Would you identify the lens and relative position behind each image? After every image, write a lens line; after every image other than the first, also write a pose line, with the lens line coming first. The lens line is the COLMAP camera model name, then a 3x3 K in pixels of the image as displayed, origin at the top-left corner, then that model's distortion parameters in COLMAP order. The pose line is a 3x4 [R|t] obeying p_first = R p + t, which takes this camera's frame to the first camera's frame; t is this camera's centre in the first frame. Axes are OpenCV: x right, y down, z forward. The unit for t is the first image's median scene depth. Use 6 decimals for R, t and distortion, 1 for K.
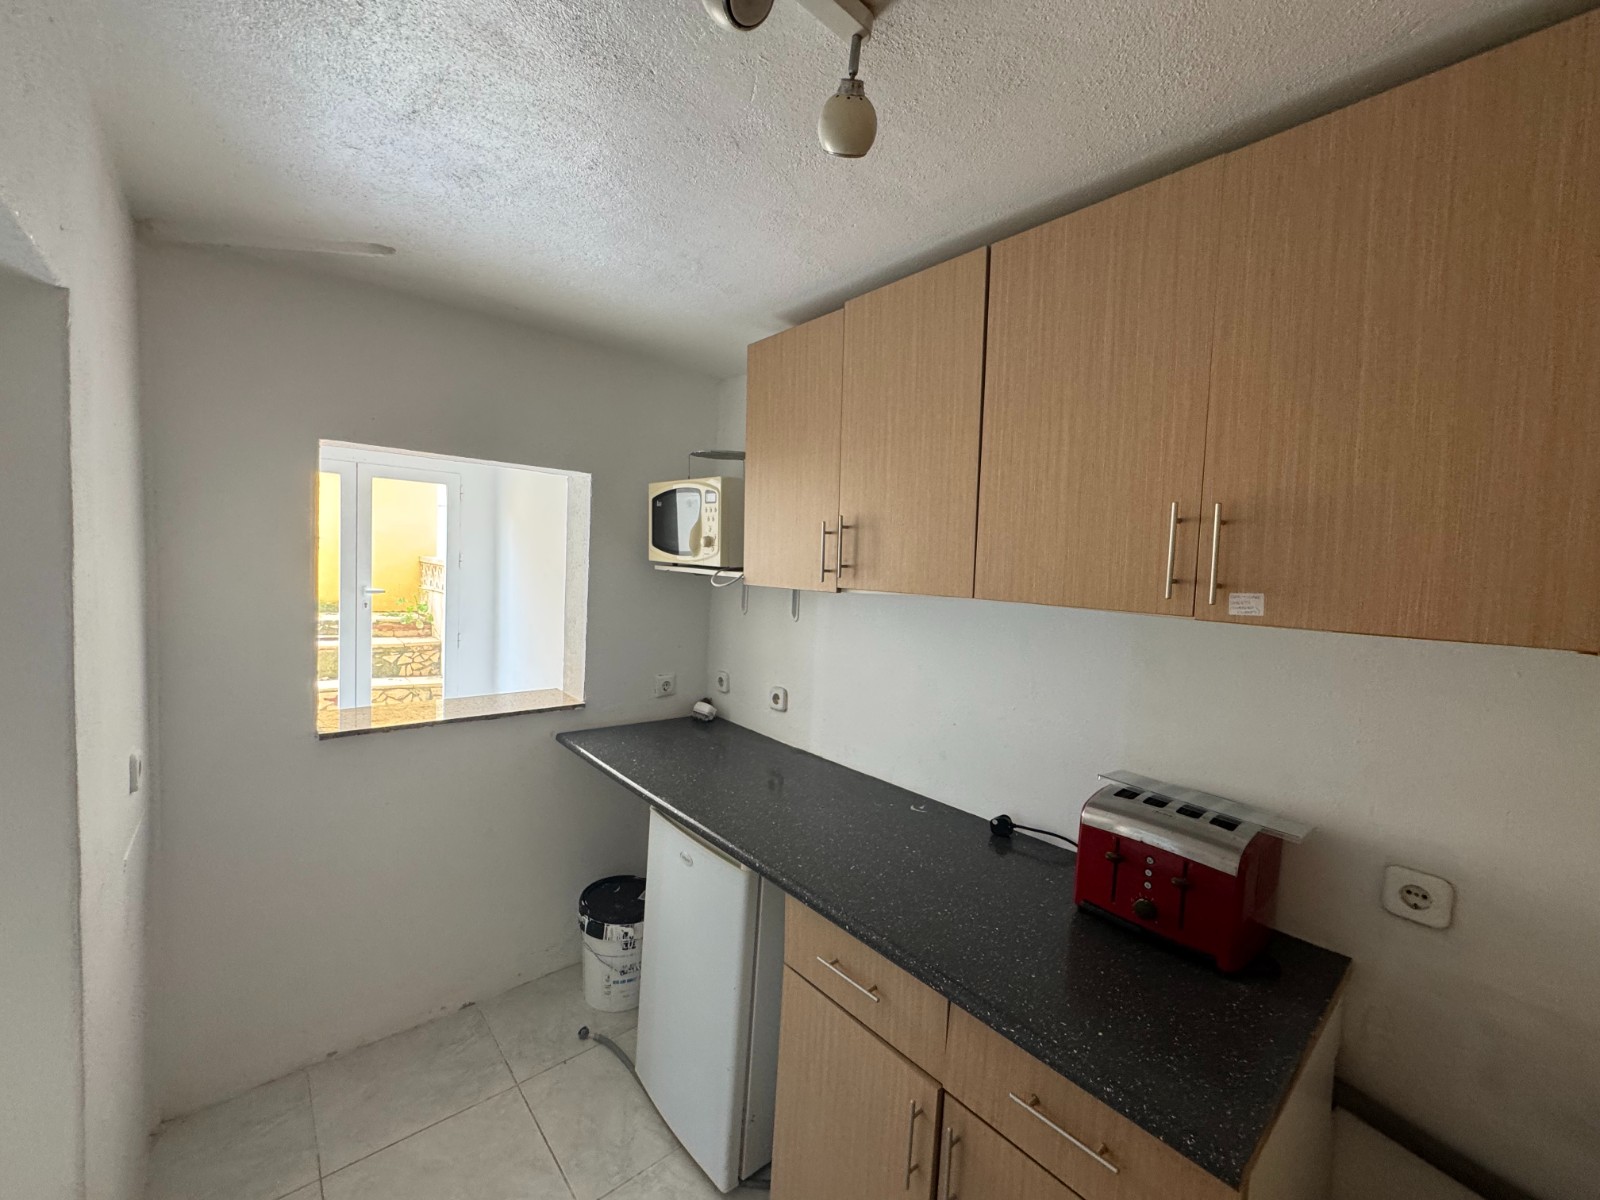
lens RADIAL K [[637.7, 0, 796.0], [0, 637.7, 599.4], [0, 0, 1]] dist [-0.004967, 0.000215]
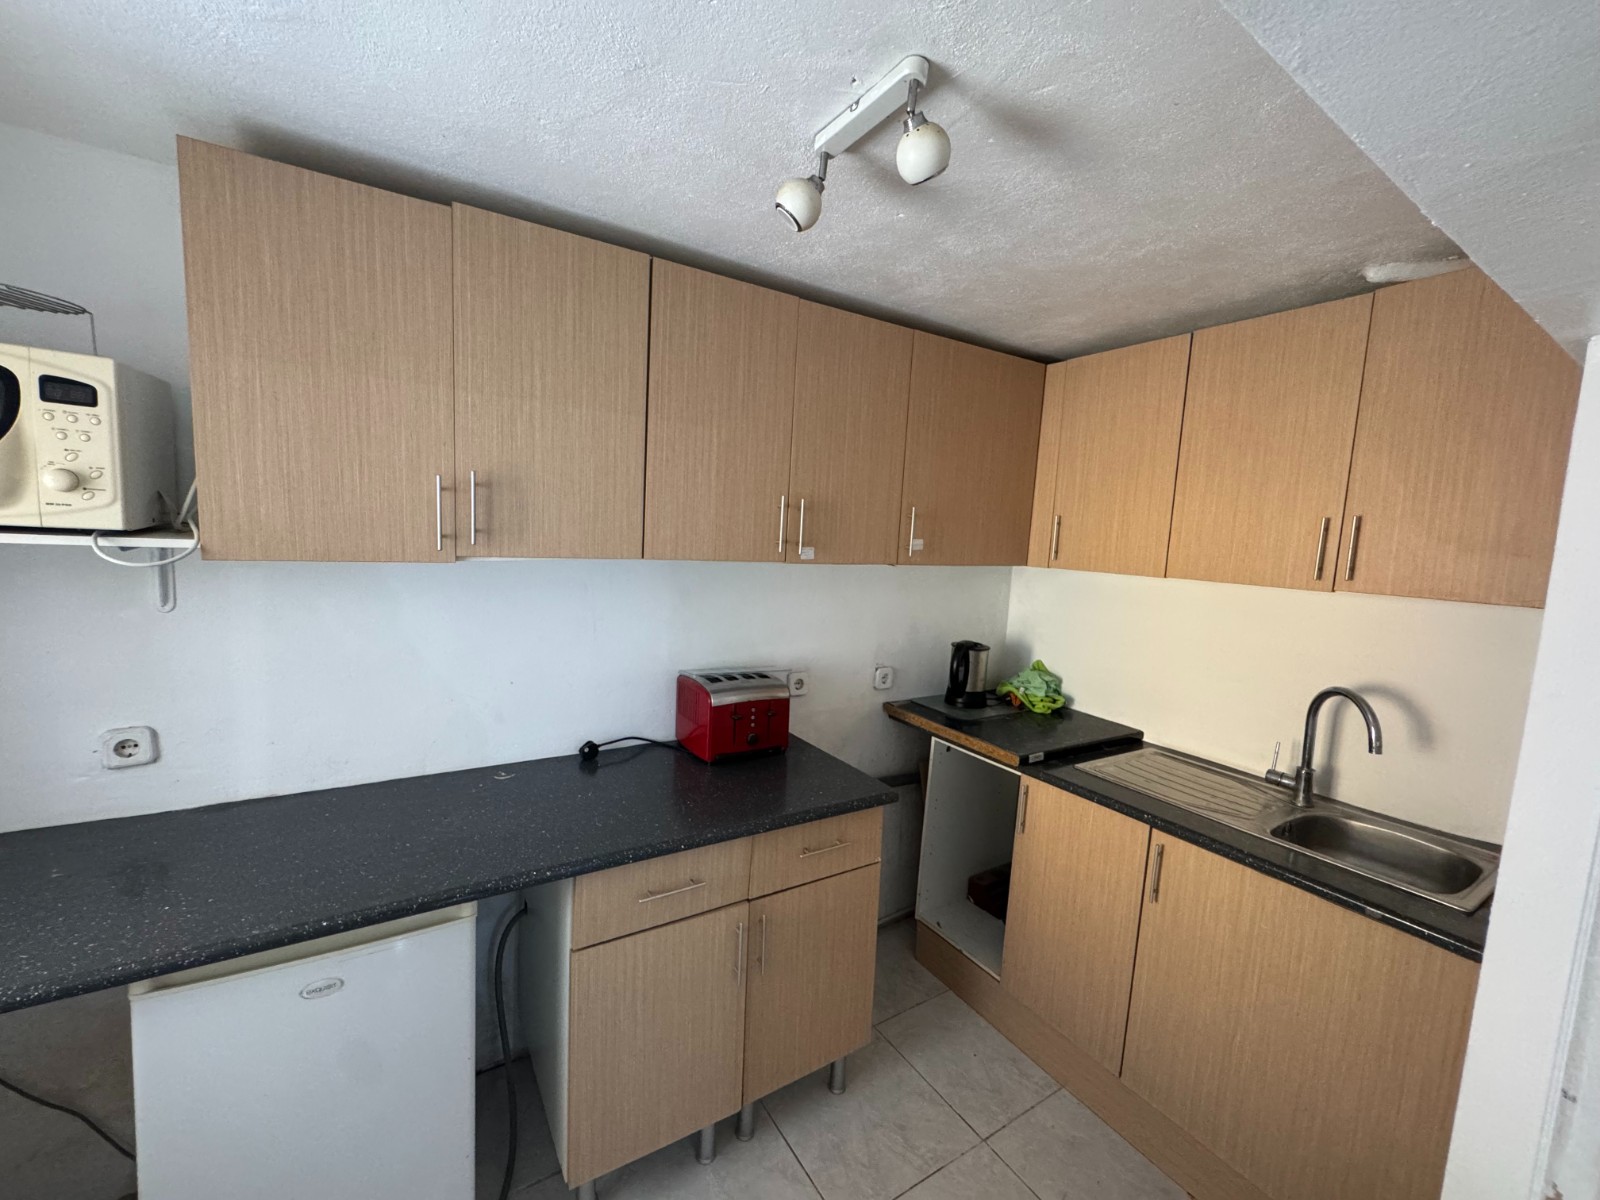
lens RADIAL K [[637.7, 0, 796.0], [0, 637.7, 599.4], [0, 0, 1]] dist [-0.004967, 0.000215]
pose [[0.154376, -0.138442, 0.978265, -0.782876], [0.016576, 0.990358, 0.137538, -0.078472], [-0.987873, -0.005017, 0.155183, 0.489359]]
